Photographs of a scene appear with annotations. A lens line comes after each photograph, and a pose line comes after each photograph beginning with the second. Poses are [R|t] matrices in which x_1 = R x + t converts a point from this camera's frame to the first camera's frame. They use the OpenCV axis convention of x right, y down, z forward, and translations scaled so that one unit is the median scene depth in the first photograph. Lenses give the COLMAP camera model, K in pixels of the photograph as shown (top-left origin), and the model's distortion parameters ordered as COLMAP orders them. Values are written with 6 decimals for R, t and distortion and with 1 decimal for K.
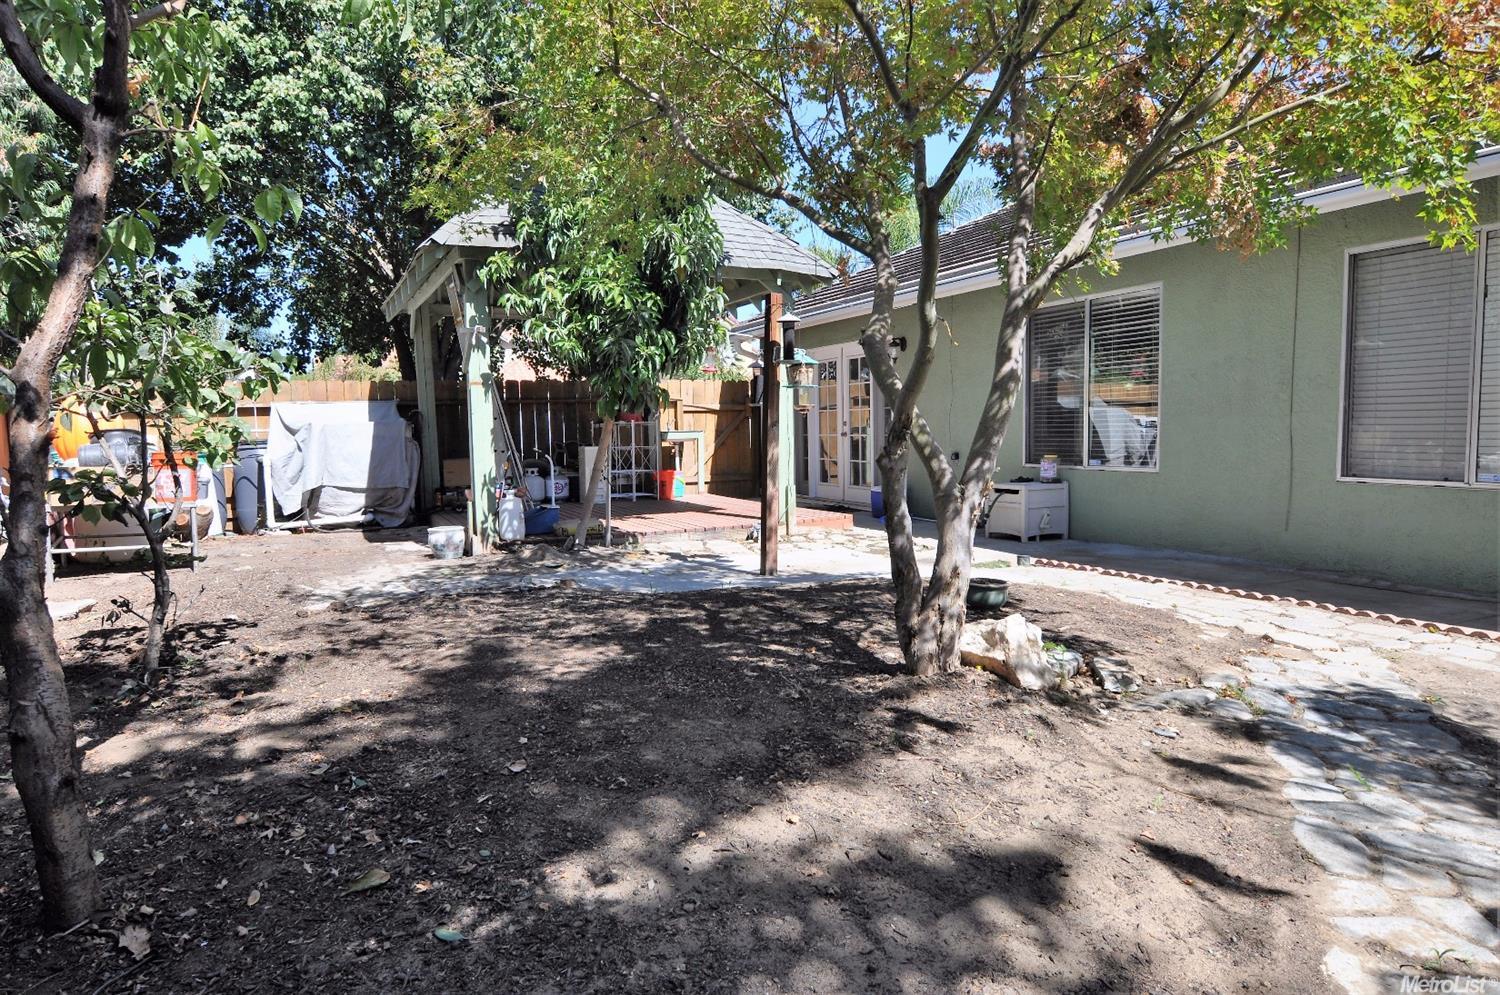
lens RADIAL K [[887.7, 0, 750.0], [0, 887.7, 497.5], [0, 0, 1]] dist [-0.003069, -0.000514]
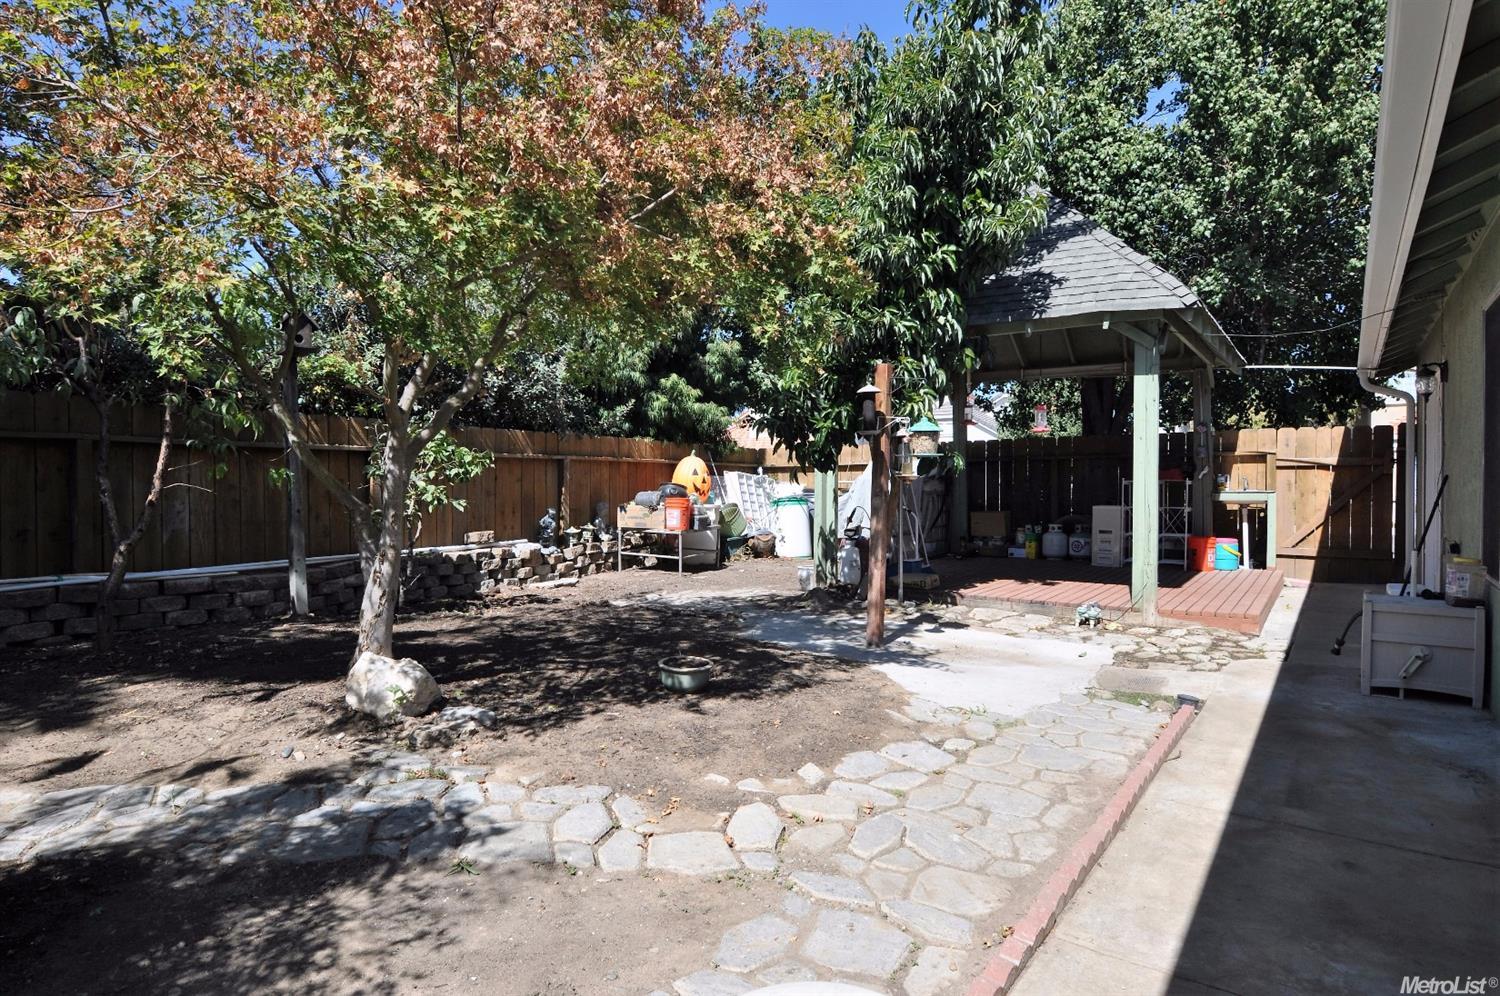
lens RADIAL K [[823.2, 0, 750.0], [0, 823.2, 498.0], [0, 0, 1]] dist [0.001733, -0.000228]
pose [[0.453414, 0.034368, -0.890637, 1.814417], [-0.069908, 0.997549, 0.002905, -0.168655], [0.888554, 0.060945, 0.454705, 0.987588]]
